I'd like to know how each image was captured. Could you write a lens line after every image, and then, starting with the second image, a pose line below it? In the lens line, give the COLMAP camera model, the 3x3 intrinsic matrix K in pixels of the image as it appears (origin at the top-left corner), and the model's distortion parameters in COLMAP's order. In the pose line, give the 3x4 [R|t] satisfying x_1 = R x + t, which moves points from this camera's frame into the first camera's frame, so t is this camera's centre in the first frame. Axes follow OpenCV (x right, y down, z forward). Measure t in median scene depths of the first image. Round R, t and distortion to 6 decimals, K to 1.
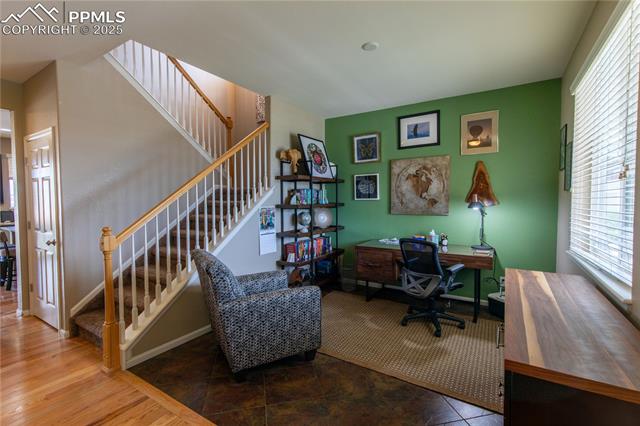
lens RADIAL K [[289.8, 0, 320.0], [0, 289.8, 213.0], [0, 0, 1]] dist [0.002491, 0.000148]
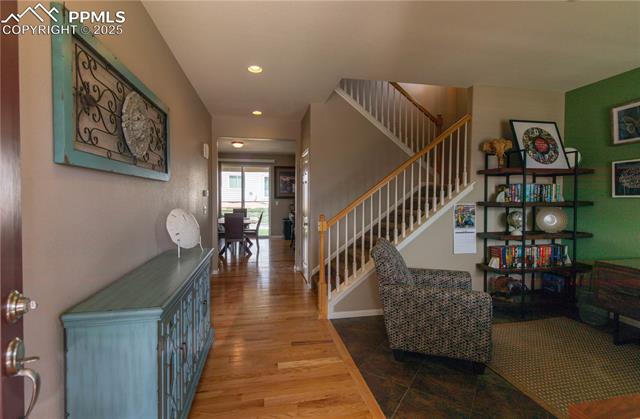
lens RADIAL K [[298.2, 0, 318.5], [0, 298.2, 203.0], [0, 0, 1]] dist [-0.000695, -0.000087]
pose [[0.680523, 0.019724, -0.732461, 0.192410], [-0.038077, 0.999239, -0.008469, 0.001956], [0.731737, 0.033653, 0.680756, -0.009502]]
